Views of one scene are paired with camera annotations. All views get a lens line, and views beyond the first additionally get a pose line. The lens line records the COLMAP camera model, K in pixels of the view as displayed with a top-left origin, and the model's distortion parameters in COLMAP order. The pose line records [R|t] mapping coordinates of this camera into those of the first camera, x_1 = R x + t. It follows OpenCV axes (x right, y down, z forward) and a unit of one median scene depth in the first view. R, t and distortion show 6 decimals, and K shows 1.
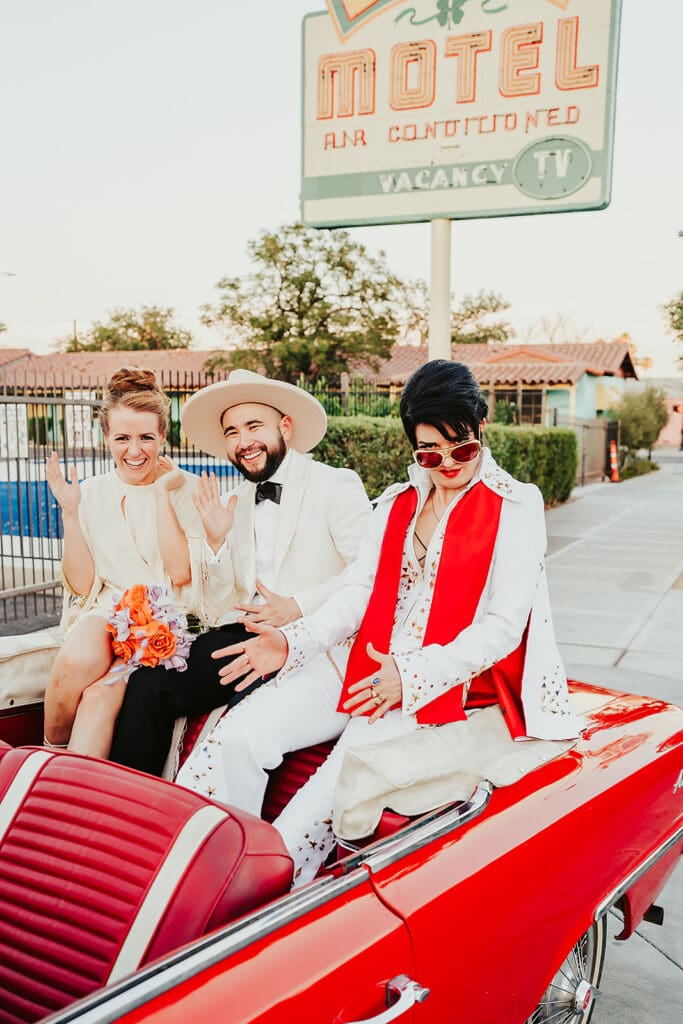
lens RADIAL K [[1239.7, 0, 380.0], [0, 1239.7, 573.2], [0, 0, 1]] dist [-0.000799, 0.000000]
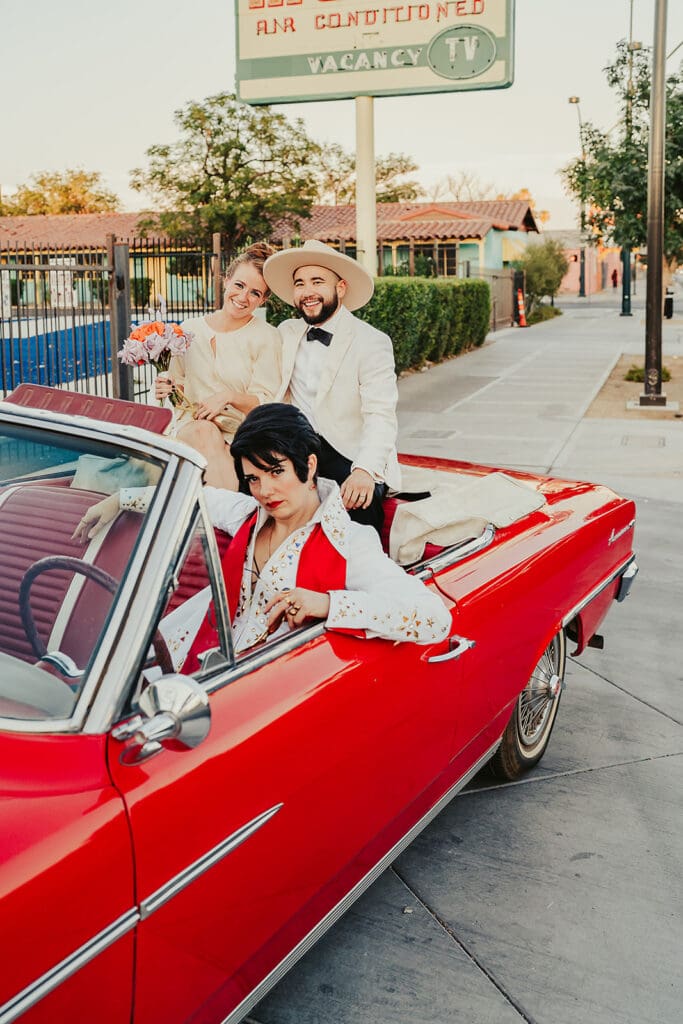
lens RADIAL K [[1252.1, 0, 418.9], [0, 1252.1, 324.6], [0, 0, 1]] dist [0.009089, 0.000000]
pose [[0.993229, -0.026062, 0.113212, -0.029783], [0.035000, 0.996363, -0.077696, 0.007638], [-0.110775, 0.081132, 0.990528, -0.091523]]
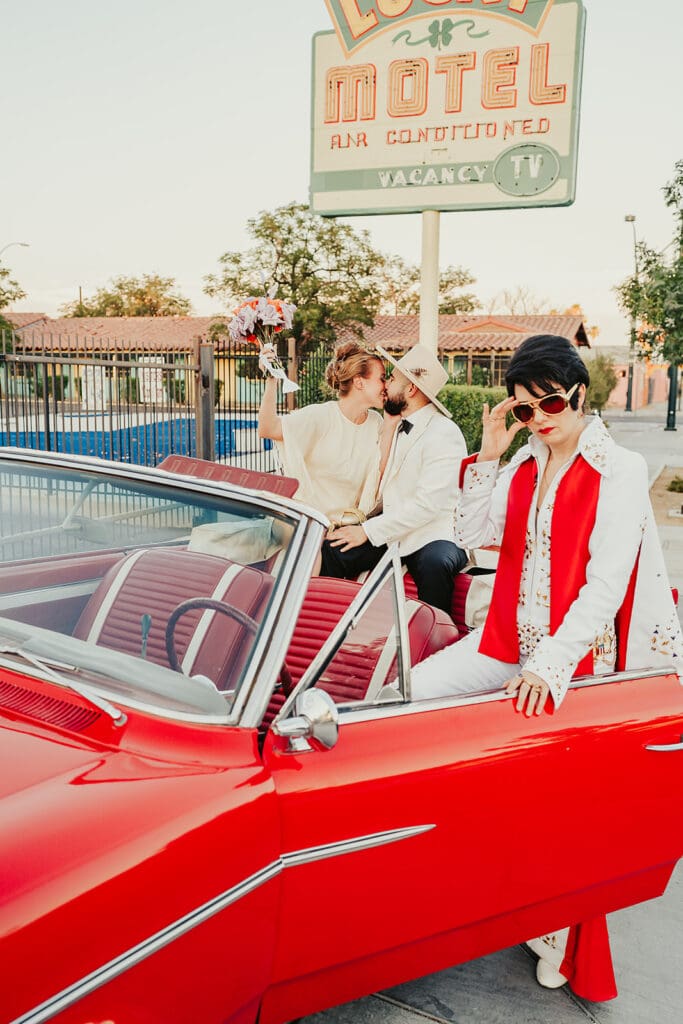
lens RADIAL K [[1206.0, 0, 401.4], [0, 1206.0, 540.8], [0, 0, 1]] dist [-0.009266, 0.000000]
pose [[0.998099, 0.001970, 0.061593, -0.041134], [-0.002551, 0.999953, 0.009354, 0.013597], [-0.061572, -0.009493, 0.998058, -0.118108]]
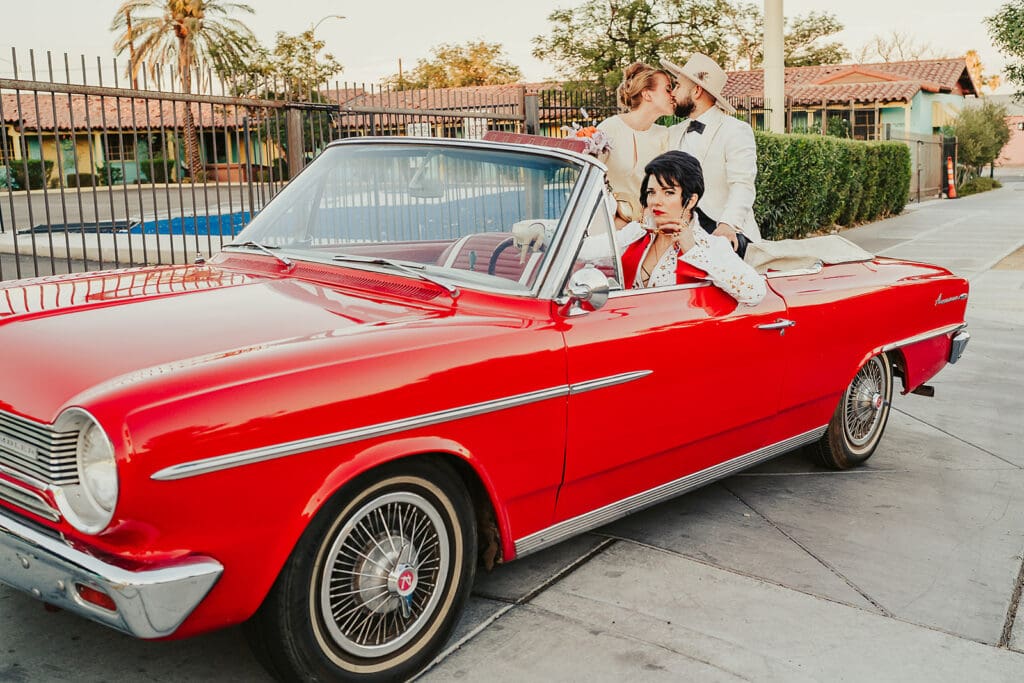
lens RADIAL K [[1480.7, 0, 529.7], [0, 1480.7, 364.3], [0, 0, 1]] dist [-0.017931, 0.000000]
pose [[0.993589, -0.018793, -0.111479, -0.020572], [0.019279, 0.999809, 0.003287, 0.057412], [0.111396, -0.005415, 0.993761, -0.252832]]
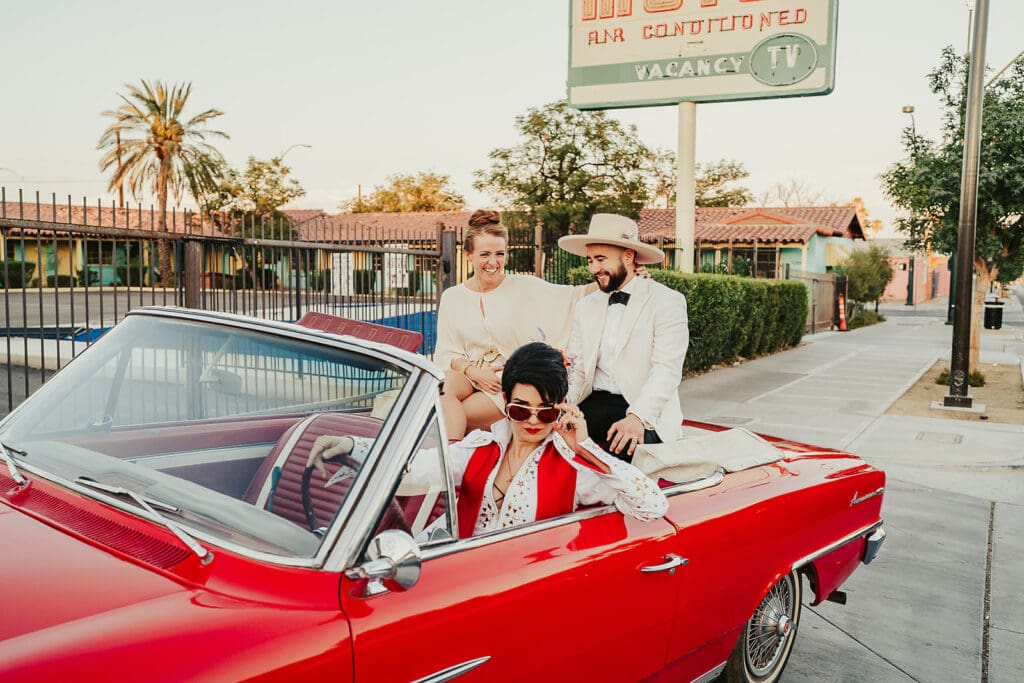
lens RADIAL K [[1217.1, 0, 523.9], [0, 1217.1, 327.9], [0, 0, 1]] dist [-0.020199, 0.000000]
pose [[0.996713, 0.011399, -0.080209, -0.008895], [-0.018029, 0.996434, -0.082424, 0.021724], [0.078984, 0.083599, 0.993364, -0.118546]]
